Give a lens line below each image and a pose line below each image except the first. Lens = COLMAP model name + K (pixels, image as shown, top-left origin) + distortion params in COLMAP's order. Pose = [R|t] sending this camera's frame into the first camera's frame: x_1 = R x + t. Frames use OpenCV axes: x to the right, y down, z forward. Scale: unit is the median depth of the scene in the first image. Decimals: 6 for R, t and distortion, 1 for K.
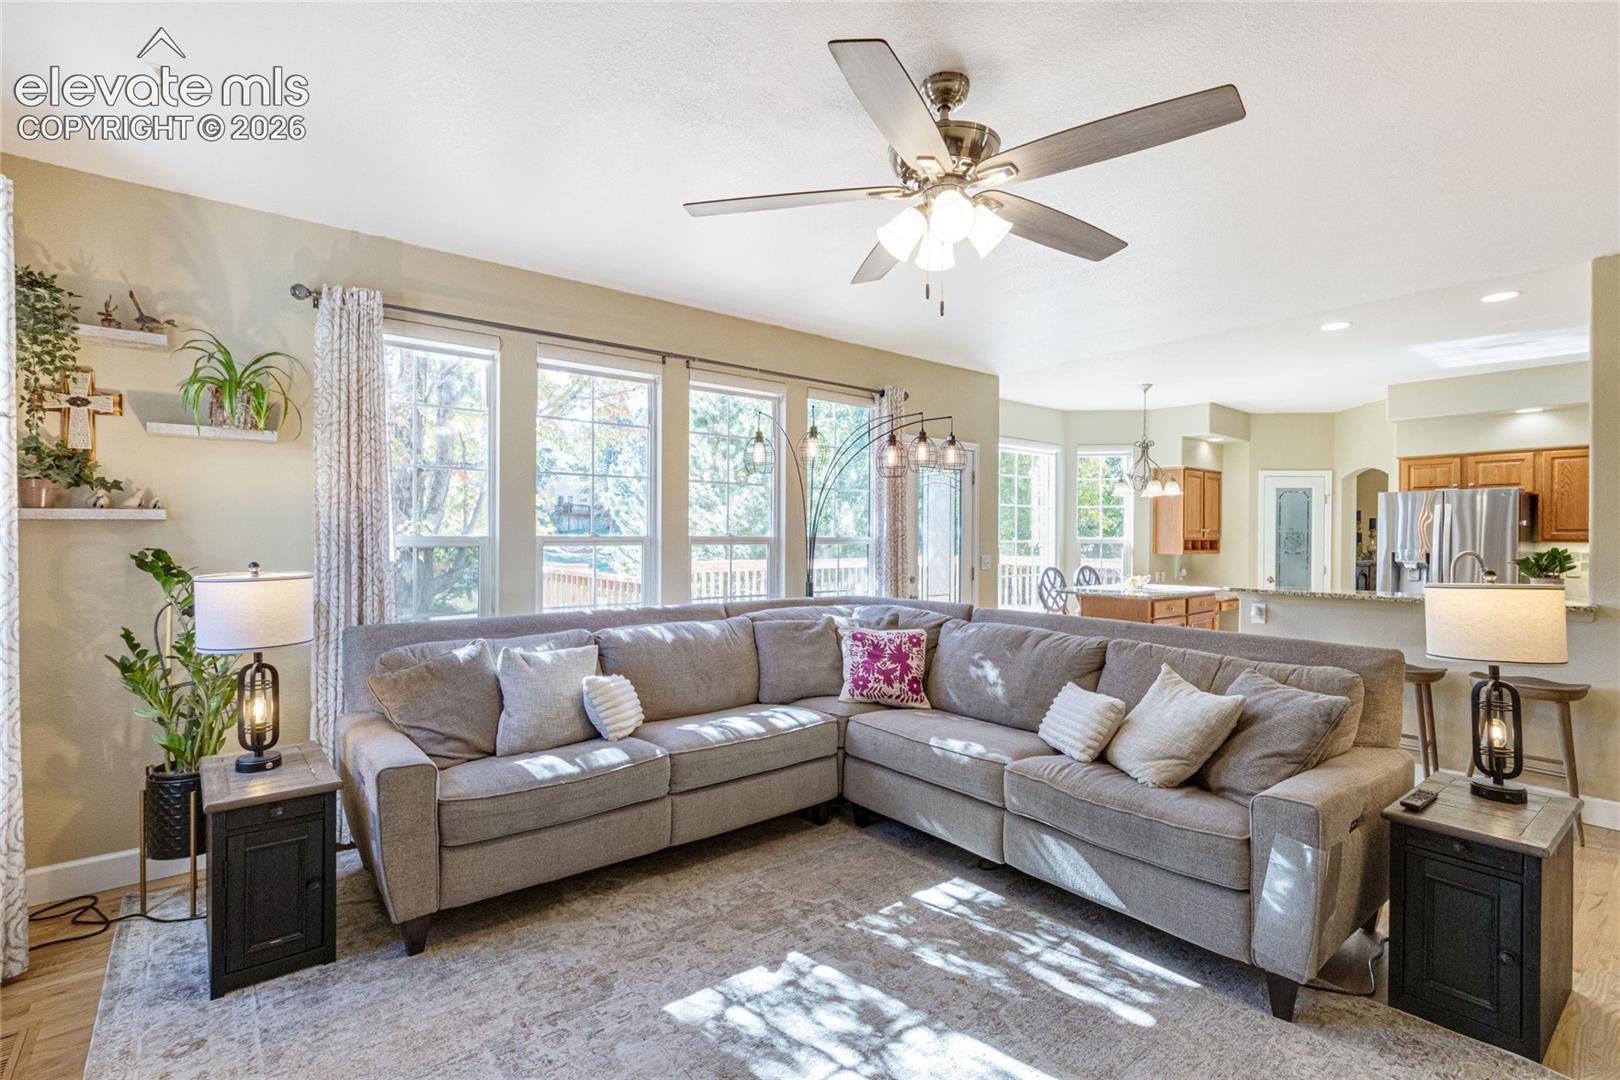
lens RADIAL K [[758.4, 0, 811.3], [0, 758.4, 543.1], [0, 0, 1]] dist [-0.005228, -0.000485]
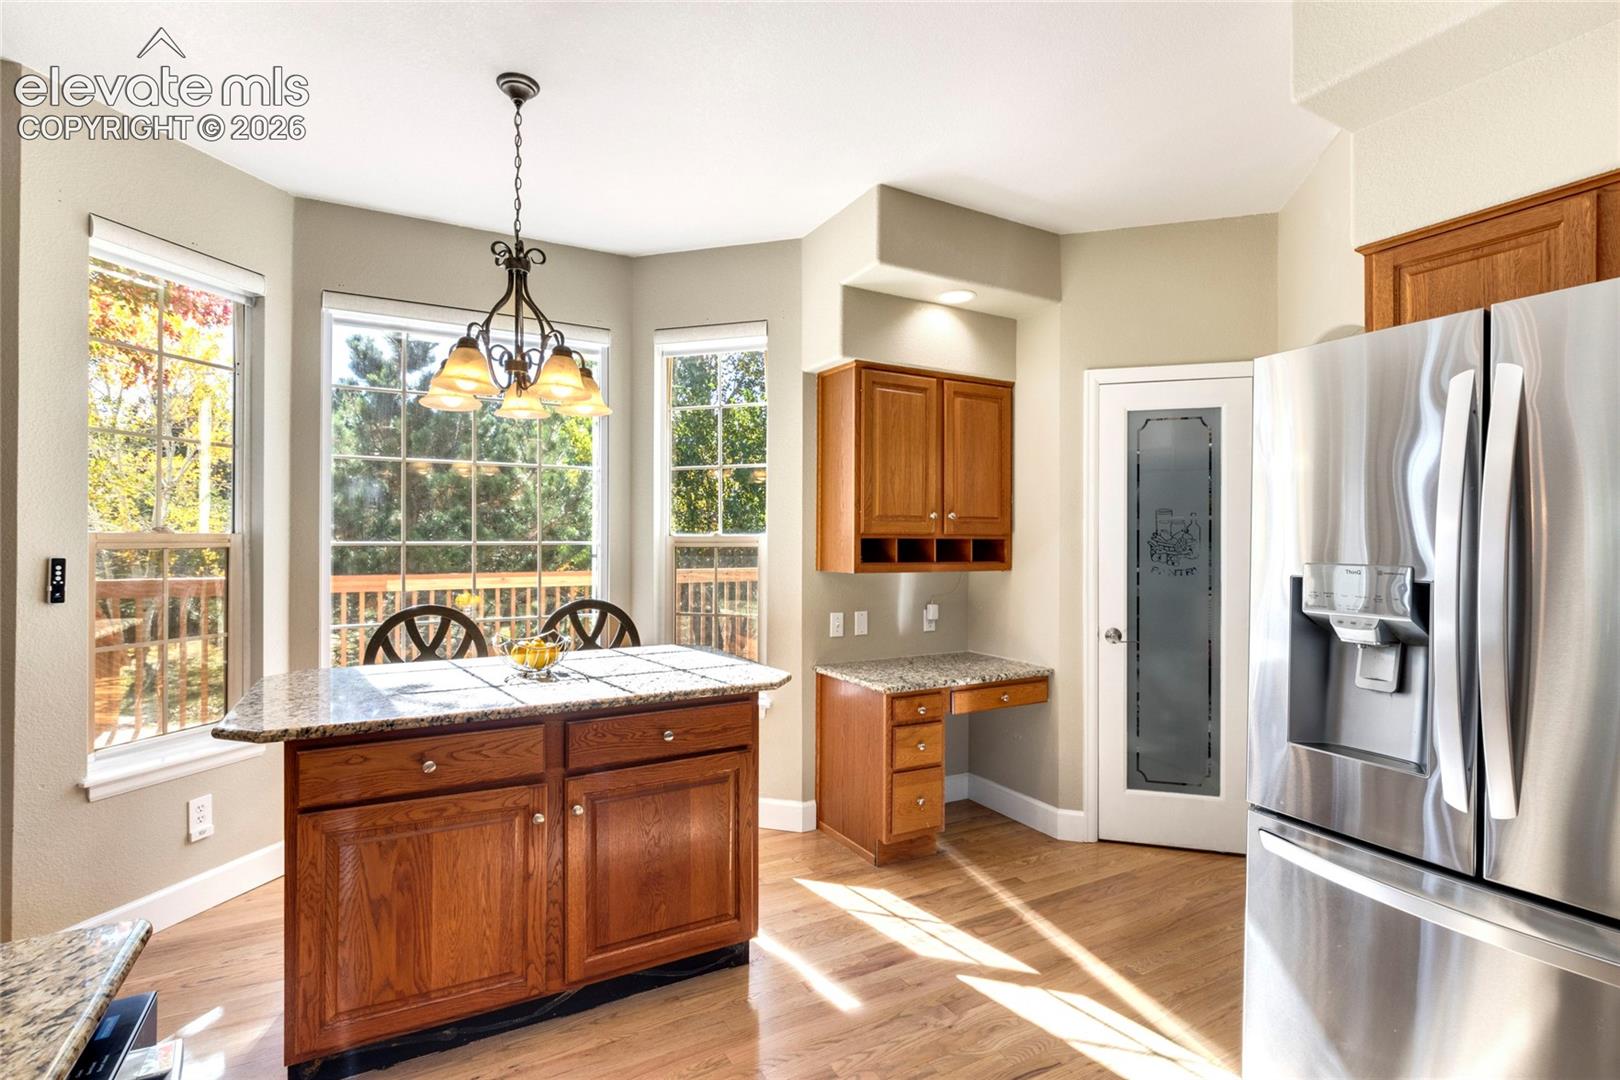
lens RADIAL K [[758.4, 0, 808.2], [0, 758.4, 544.0], [0, 0, 1]] dist [-0.005228, -0.000485]
pose [[0.985877, 0.003384, -0.167439, 0.518495], [-0.004703, 0.999961, -0.007483, 0.003195], [0.167407, 0.008165, 0.985854, 0.573260]]
